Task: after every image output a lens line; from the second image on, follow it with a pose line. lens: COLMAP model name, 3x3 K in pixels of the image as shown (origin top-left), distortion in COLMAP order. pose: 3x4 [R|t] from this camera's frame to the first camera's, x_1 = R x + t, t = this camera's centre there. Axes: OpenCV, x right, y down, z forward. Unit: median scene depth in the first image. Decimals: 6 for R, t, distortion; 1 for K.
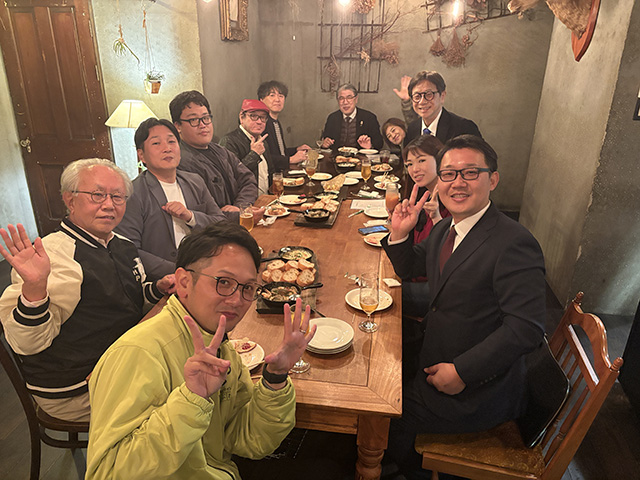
lens RADIAL K [[477.4, 0, 320.0], [0, 477.4, 240.0], [0, 0, 1]] dist [0.064357, -0.081934]
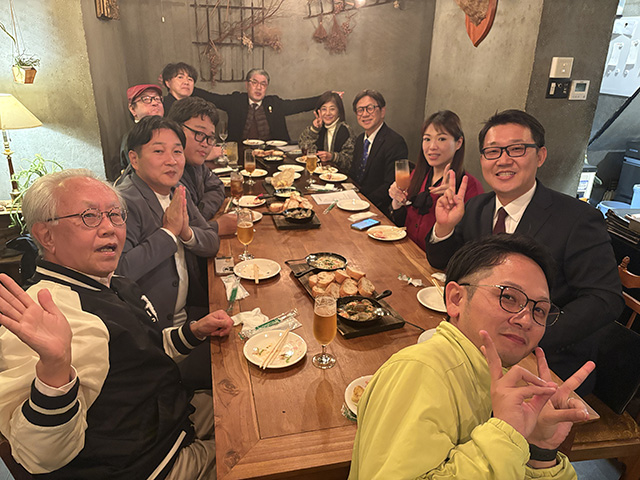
lens RADIAL K [[497.0, 0, 320.0], [0, 497.0, 240.0], [0, 0, 1]] dist [-0.021150, 0.001907]
pose [[0.926562, -0.128711, 0.353435, -0.247669], [0.129421, 0.991352, 0.021733, -0.018924], [-0.353175, 0.025605, 0.935207, 0.131003]]
